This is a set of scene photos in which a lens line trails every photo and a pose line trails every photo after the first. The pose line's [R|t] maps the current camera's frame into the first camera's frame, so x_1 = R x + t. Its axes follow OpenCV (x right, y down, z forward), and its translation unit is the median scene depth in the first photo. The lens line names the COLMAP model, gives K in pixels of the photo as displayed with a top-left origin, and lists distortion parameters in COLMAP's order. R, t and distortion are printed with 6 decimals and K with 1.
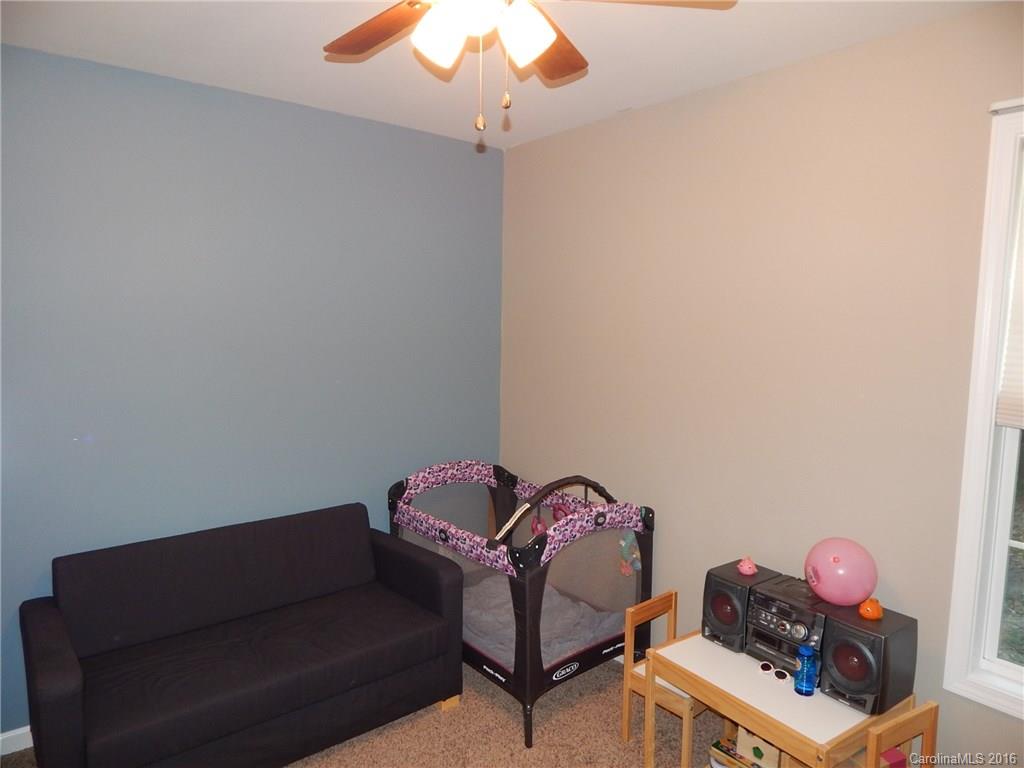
lens RADIAL K [[670.8, 0, 514.4], [0, 670.8, 374.0], [0, 0, 1]] dist [0.004261, -0.028839]
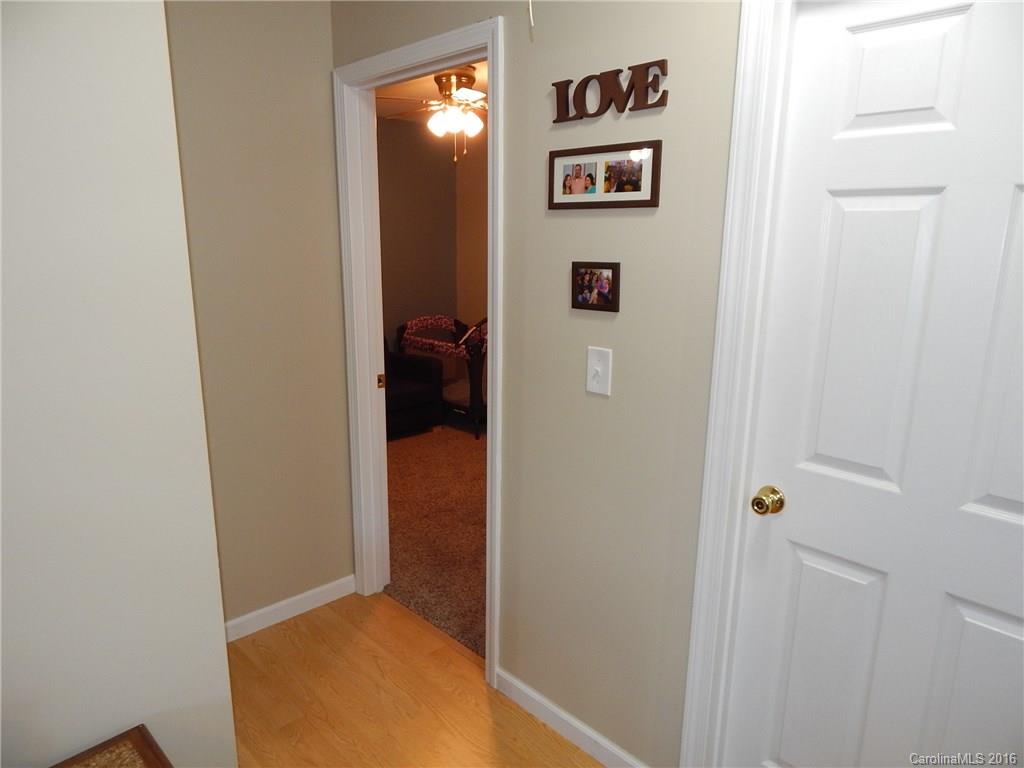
lens RADIAL K [[670.8, 0, 514.4], [0, 670.8, 374.0], [0, 0, 1]] dist [0.004261, -0.028839]
pose [[0.996291, -0.026524, 0.081860, -0.027712], [0.015829, 0.991565, 0.128638, 0.075091], [-0.084582, -0.126865, 0.988307, -0.947851]]
